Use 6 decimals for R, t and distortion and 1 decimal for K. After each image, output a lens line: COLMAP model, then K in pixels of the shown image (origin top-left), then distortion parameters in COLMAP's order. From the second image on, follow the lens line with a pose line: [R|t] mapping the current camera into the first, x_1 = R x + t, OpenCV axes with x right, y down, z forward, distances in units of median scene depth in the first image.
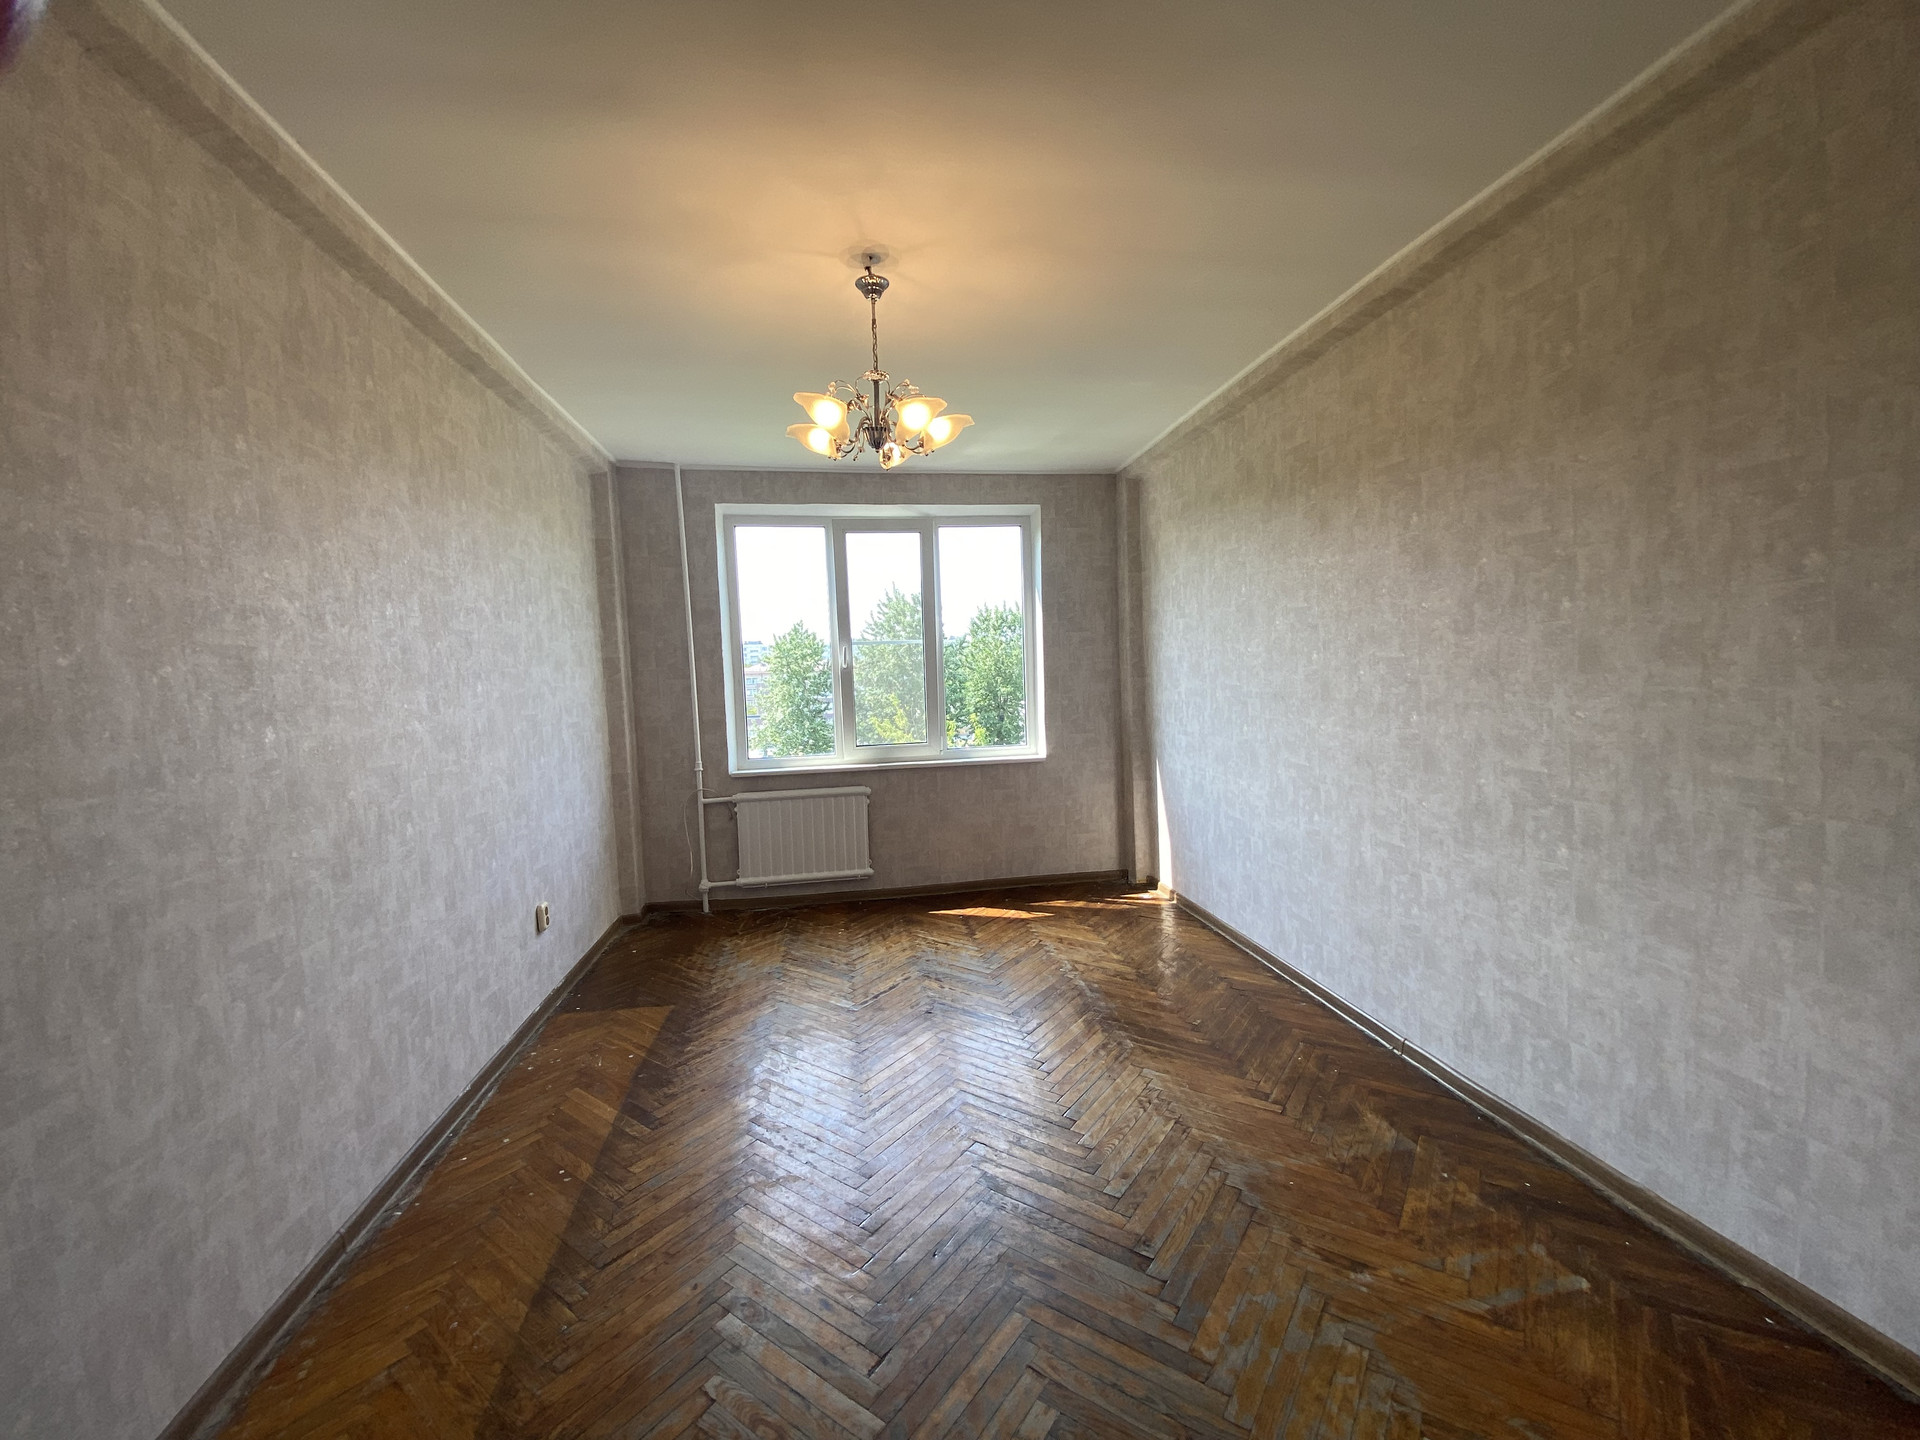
lens RADIAL K [[779.2, 0, 954.1], [0, 779.2, 716.6], [0, 0, 1]] dist [0.005977, -0.014446]
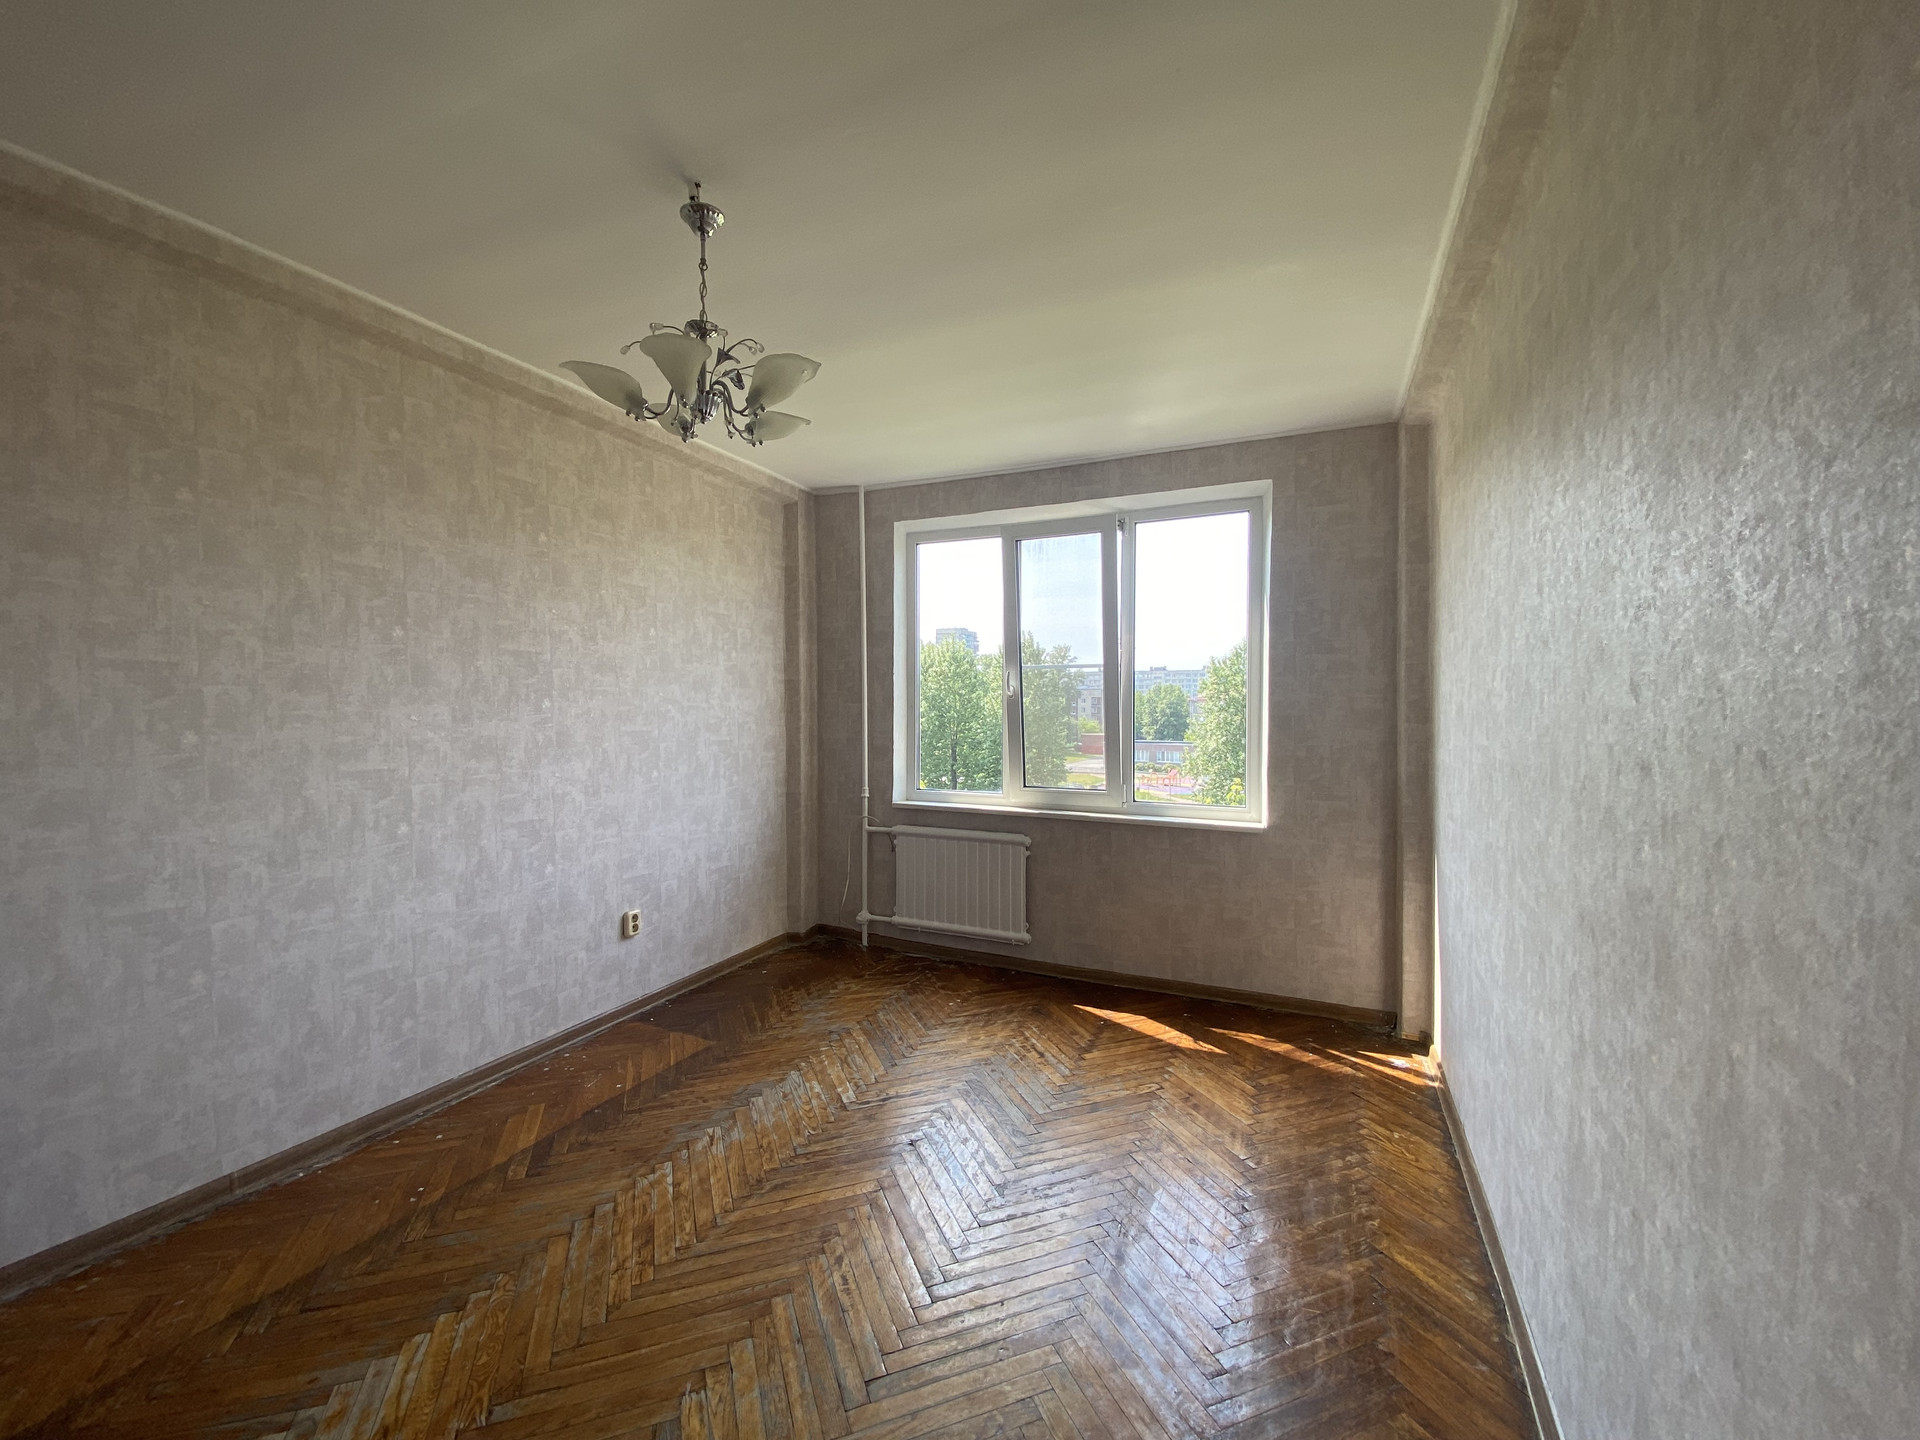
lens RADIAL K [[779.2, 0, 950.4], [0, 779.2, 717.2], [0, 0, 1]] dist [0.005977, -0.014446]
pose [[0.835147, 0.045114, -0.548174, 0.418358], [-0.062058, 0.997995, -0.012413, -0.036194], [0.546515, 0.044386, 0.836272, 0.368643]]
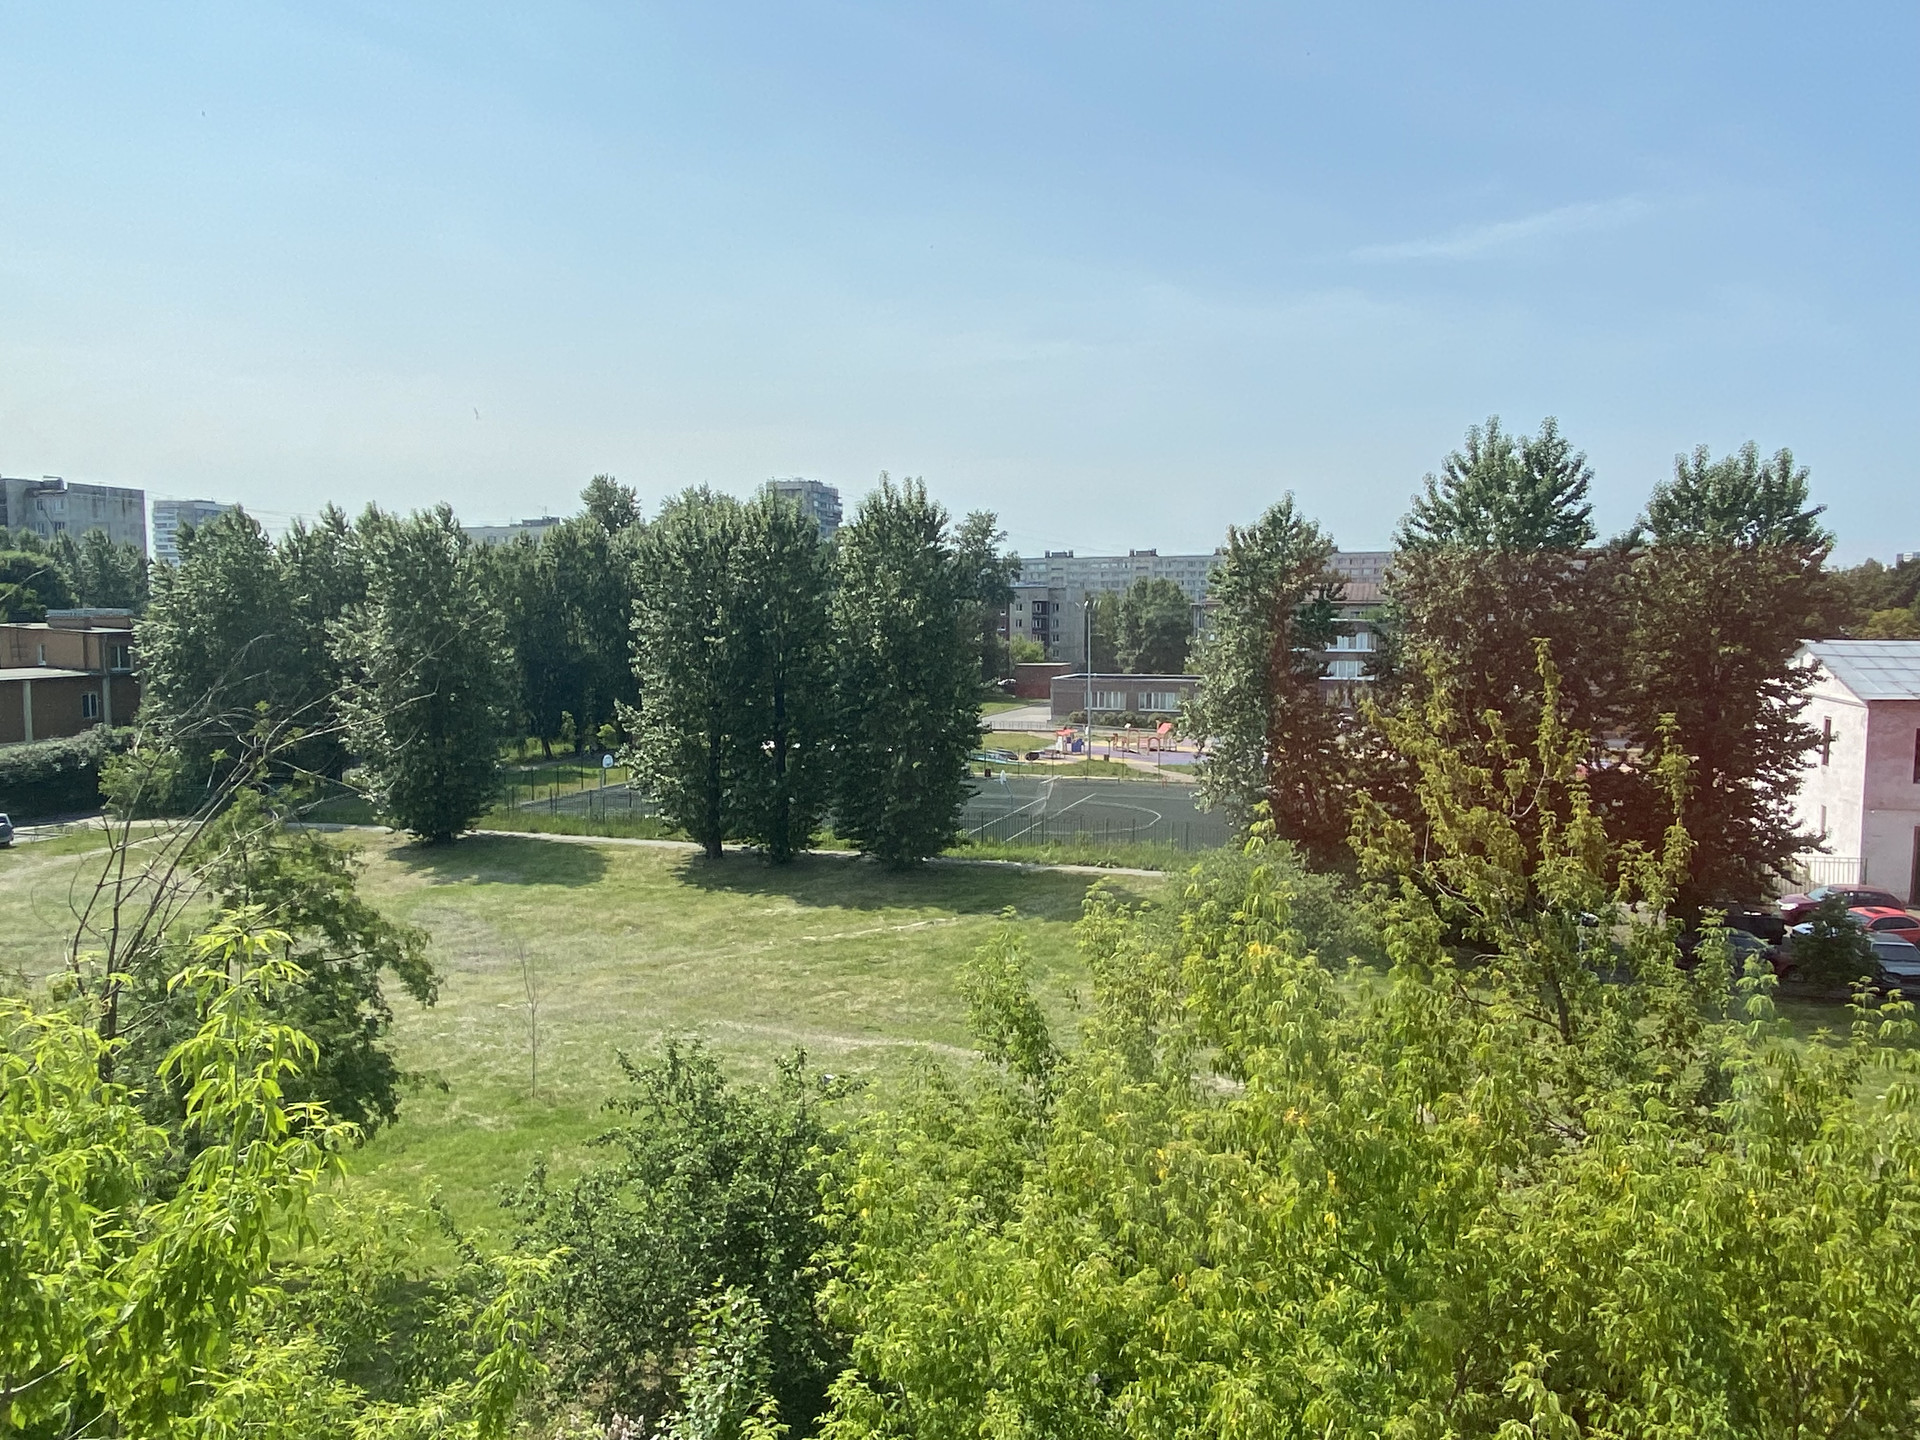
lens RADIAL K [[1275.7, 0, 970.6], [0, 1275.7, 739.1], [0, 0, 1]] dist [0.037409, 0.000960]
pose [[0.897086, 0.076044, -0.435263, 0.015240], [-0.055024, 0.996637, 0.060715, -0.083695], [0.438416, -0.030517, 0.898254, 1.883385]]
